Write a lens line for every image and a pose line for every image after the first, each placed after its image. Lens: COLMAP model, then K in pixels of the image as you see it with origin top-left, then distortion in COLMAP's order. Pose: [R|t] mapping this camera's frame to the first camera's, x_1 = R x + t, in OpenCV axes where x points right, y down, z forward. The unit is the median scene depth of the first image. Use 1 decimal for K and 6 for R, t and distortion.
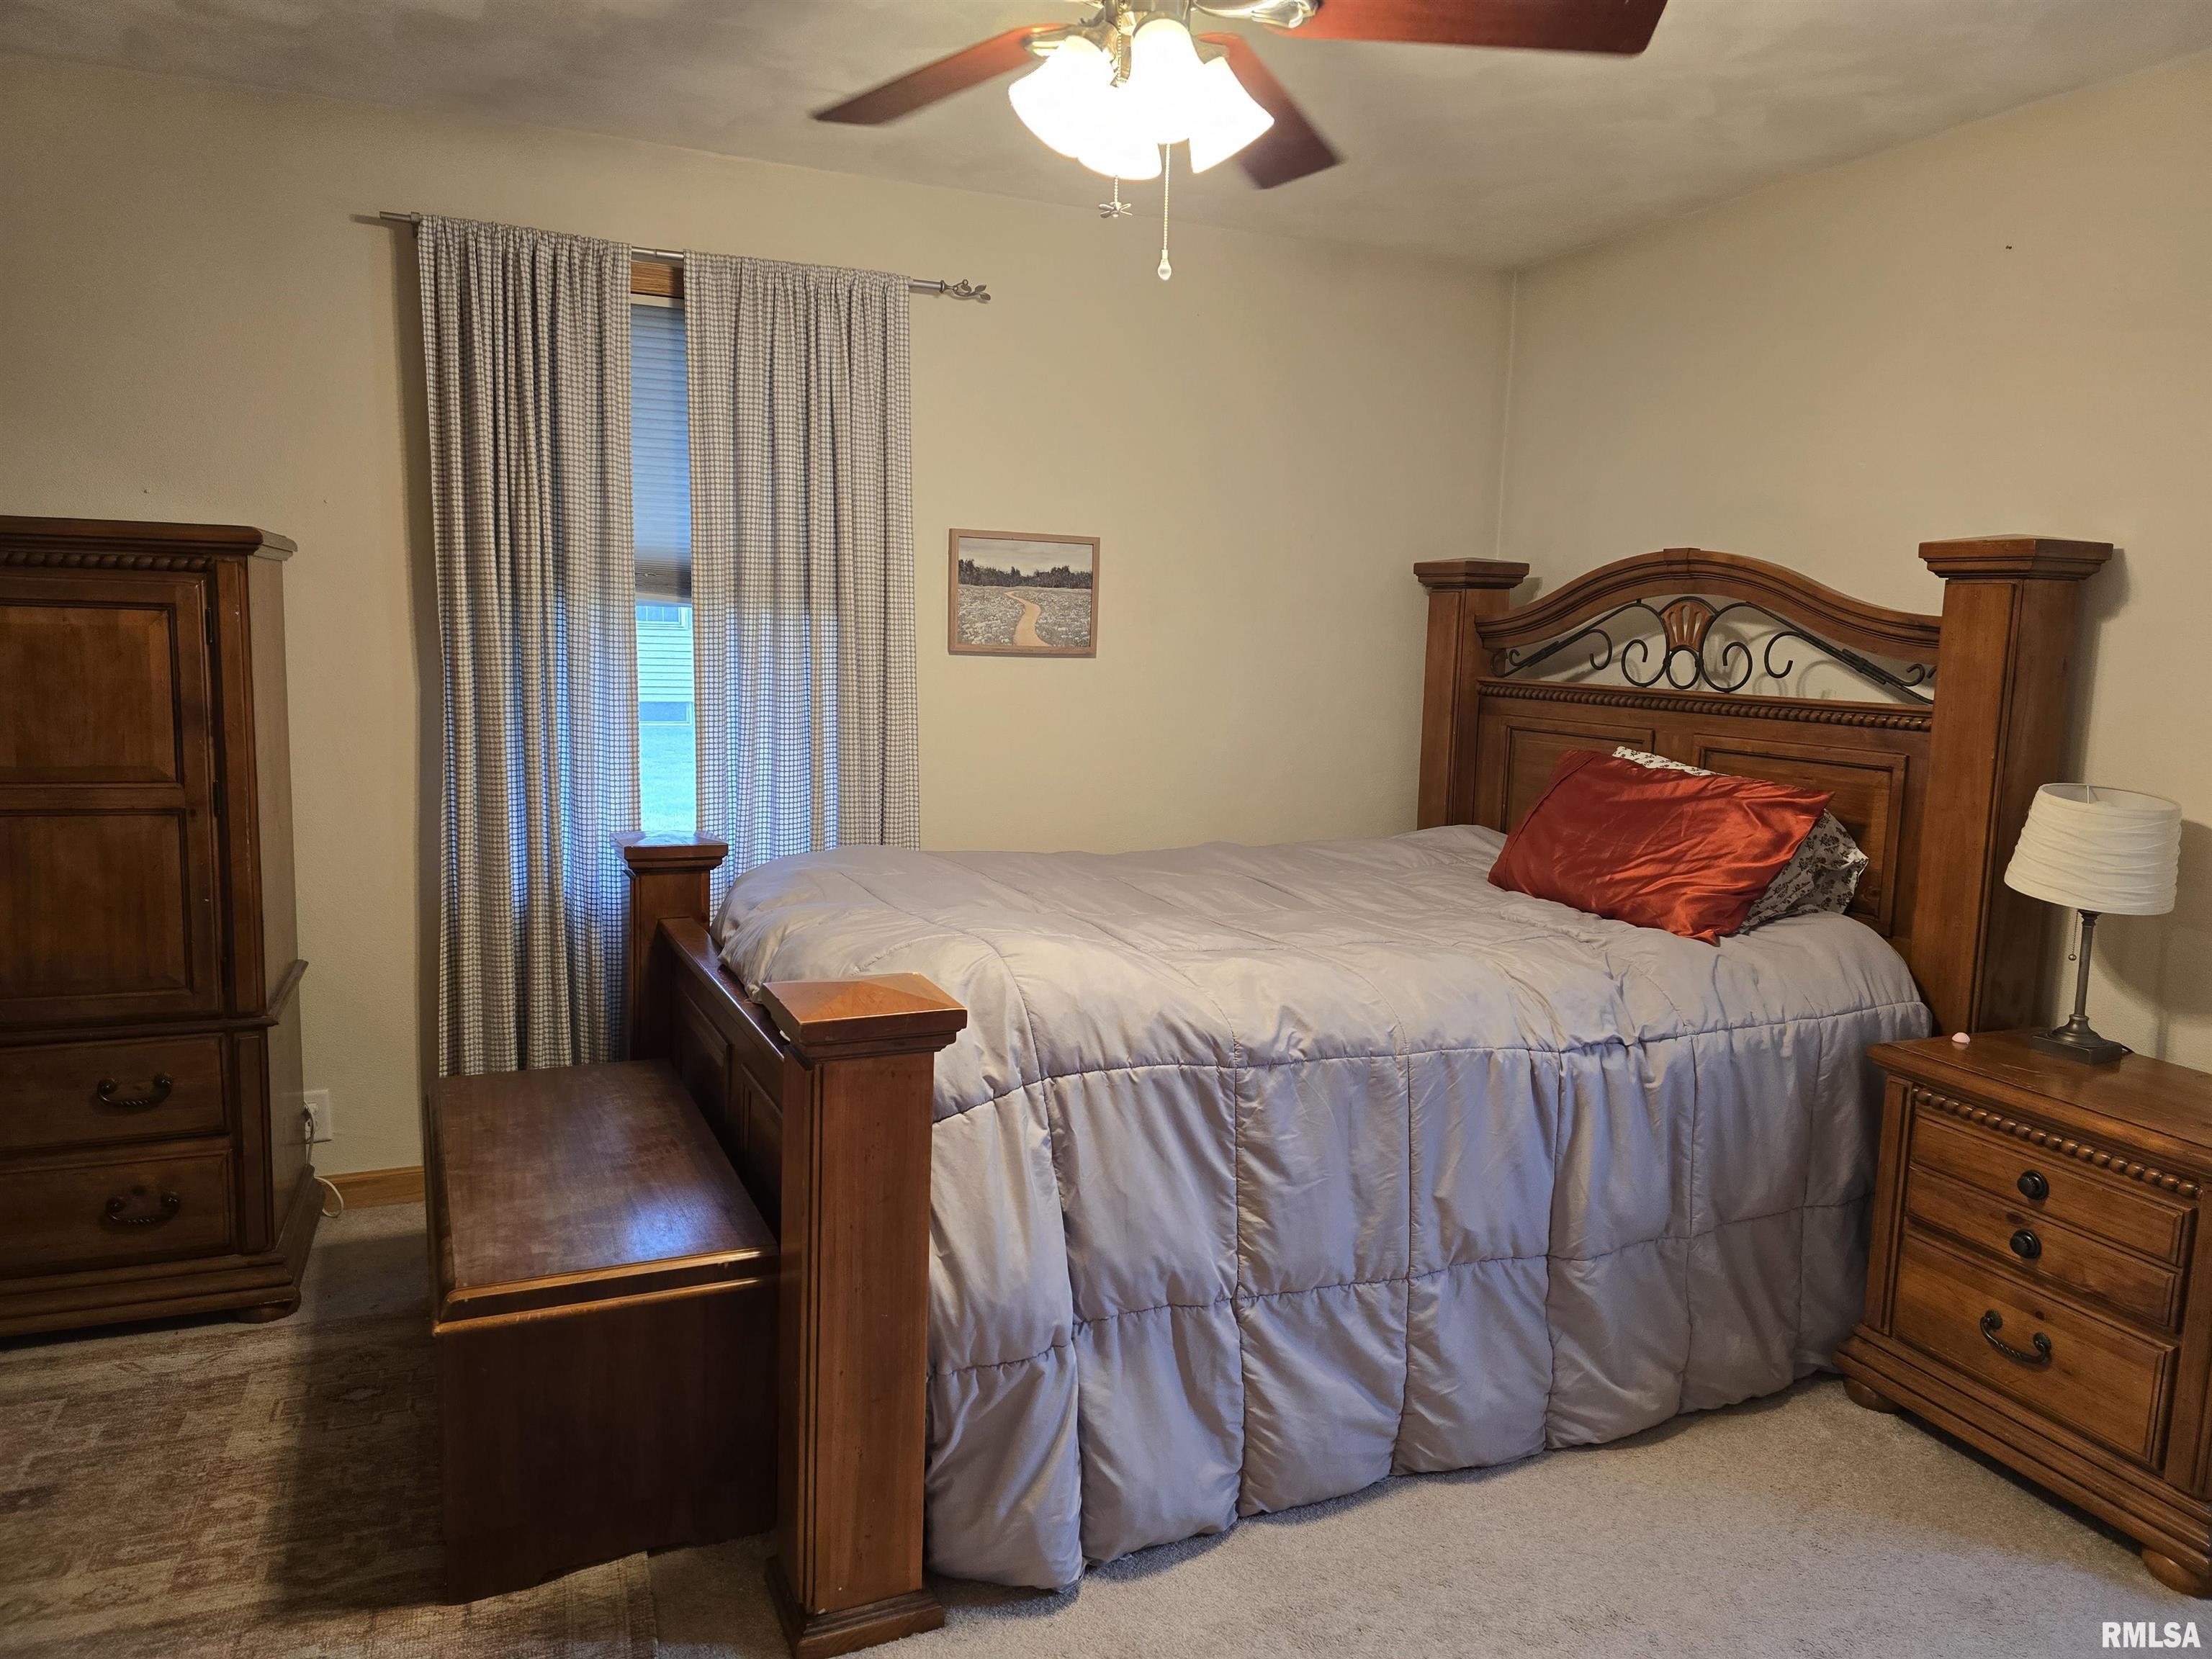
lens RADIAL K [[1485.7, 0, 1109.8], [0, 1485.7, 820.4], [0, 0, 1]] dist [0.079739, -0.078973]
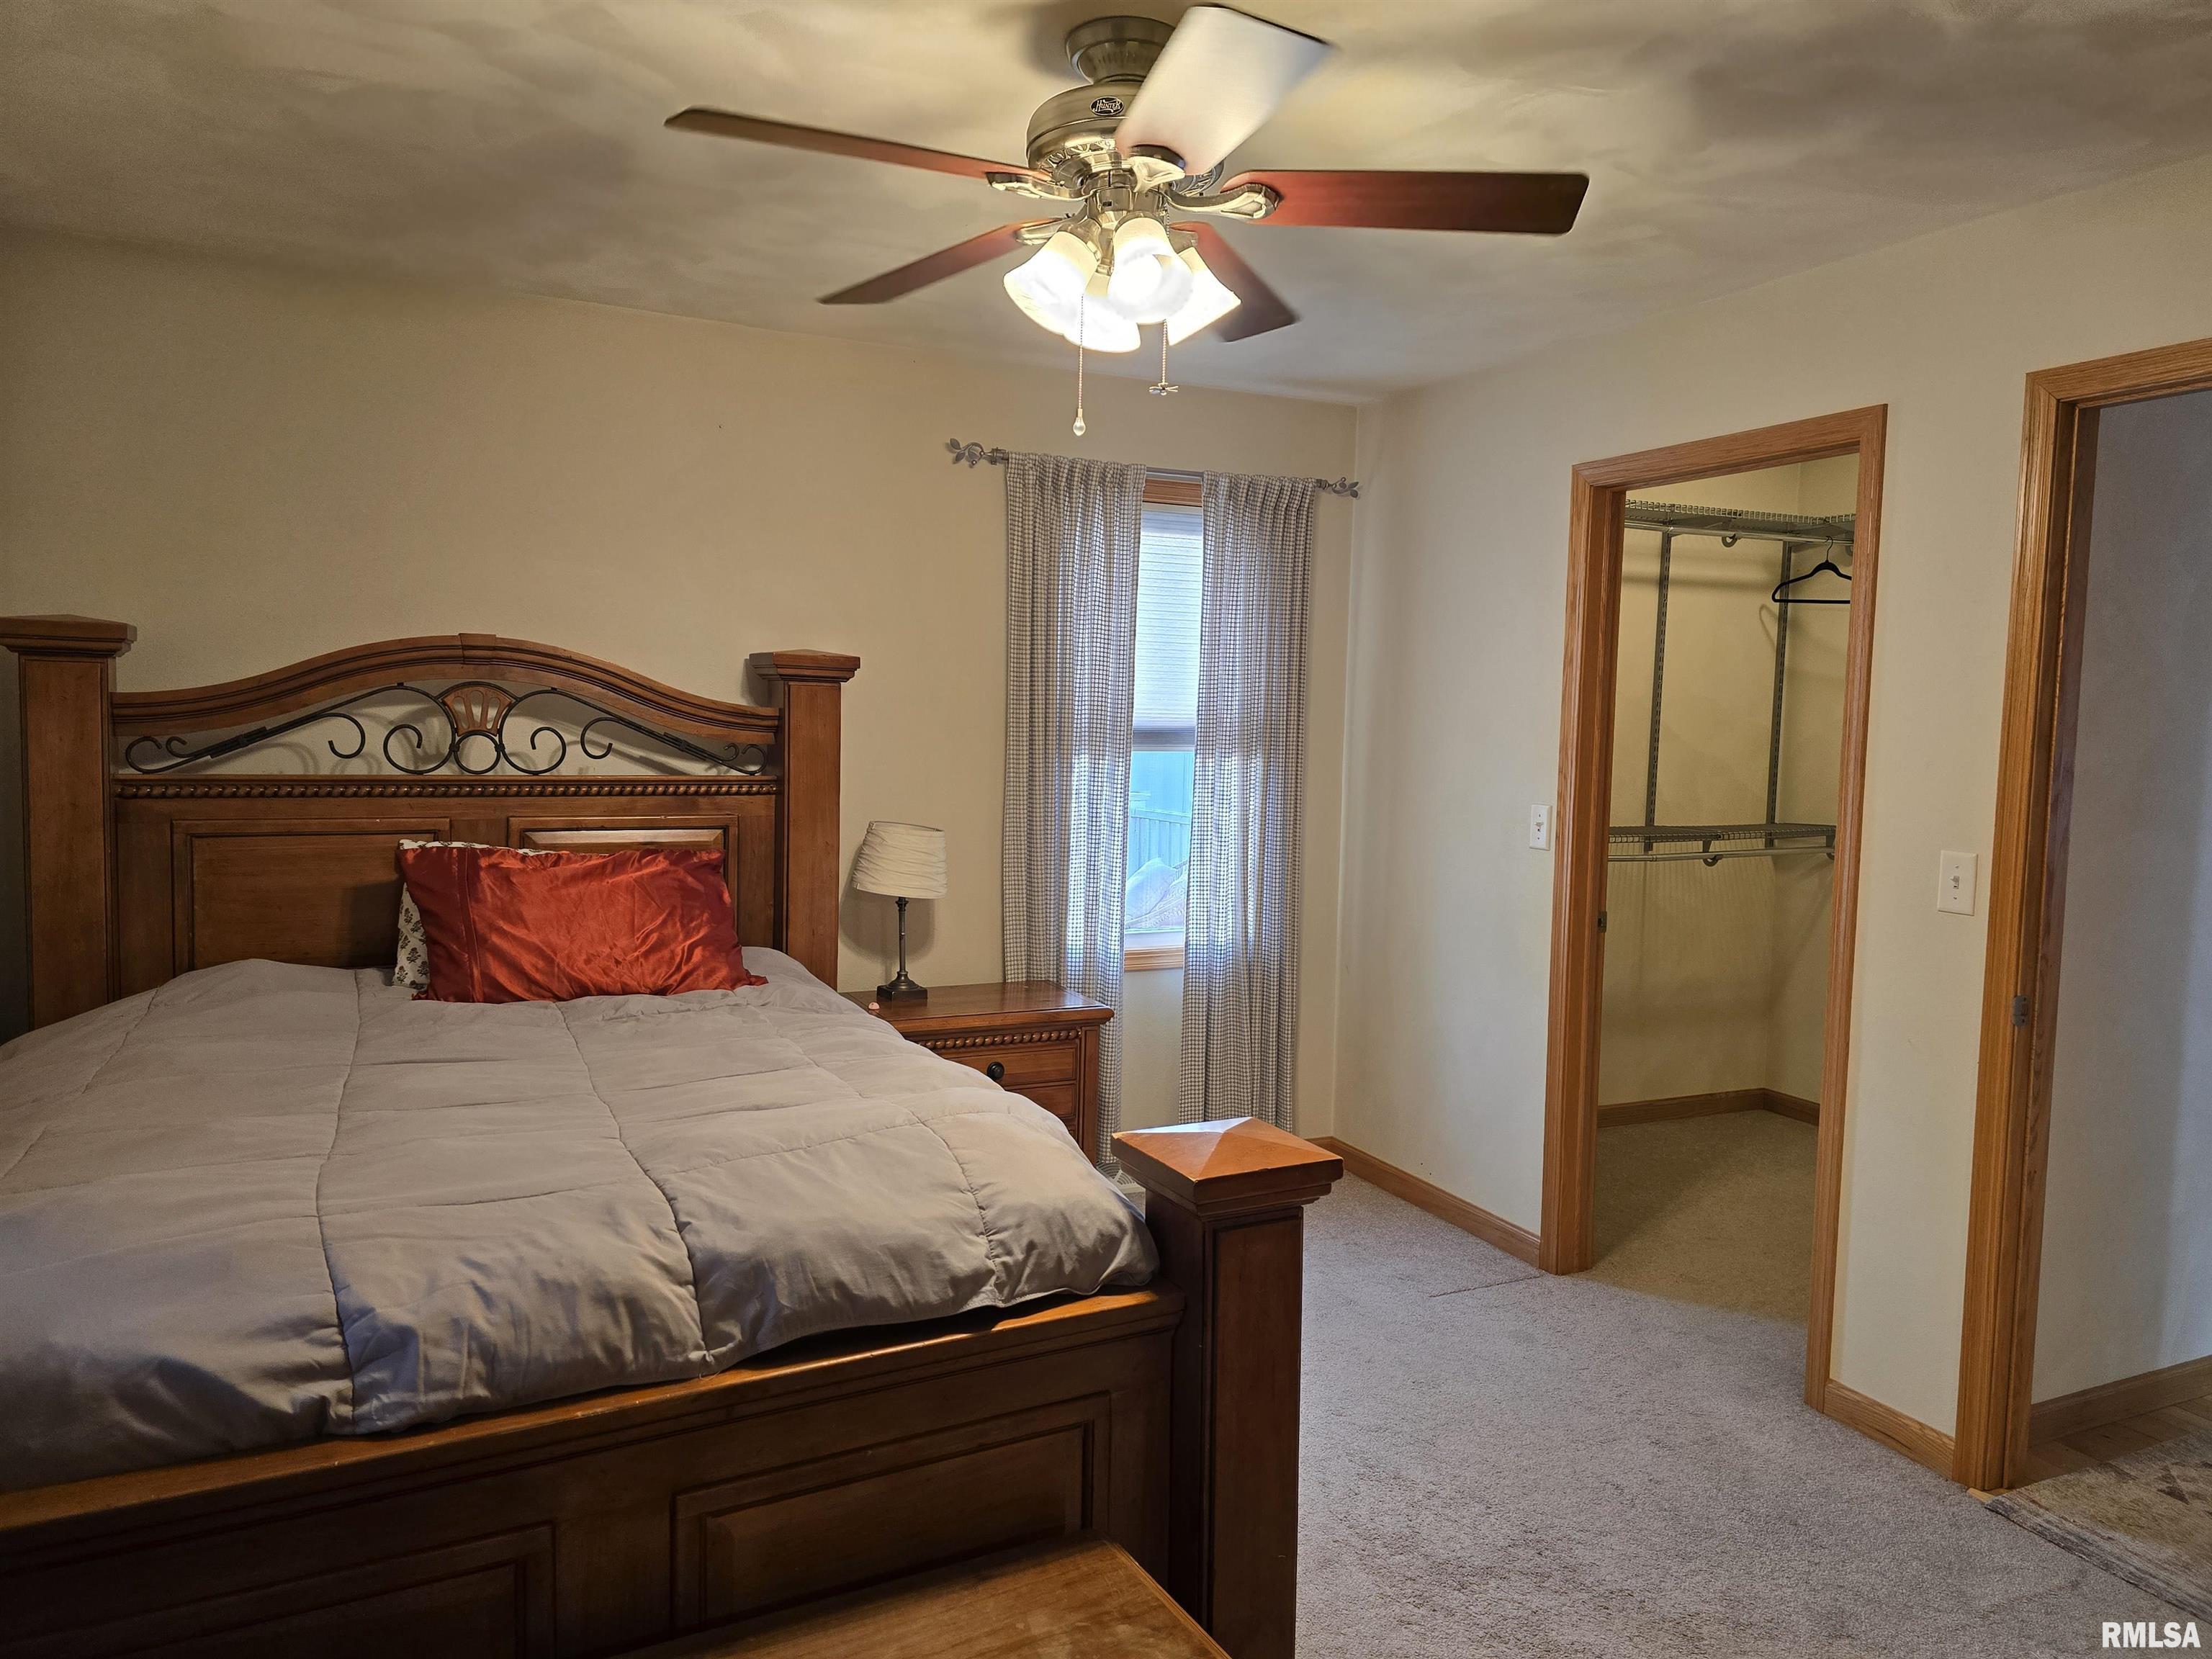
lens RADIAL K [[1485.7, 0, 1107.8], [0, 1485.7, 823.9], [0, 0, 1]] dist [0.079739, -0.078973]
pose [[-0.053541, -0.104413, 0.993092, -0.802040], [0.102533, 0.988687, 0.109478, -0.154061], [-0.993288, 0.107686, -0.042230, 0.805693]]
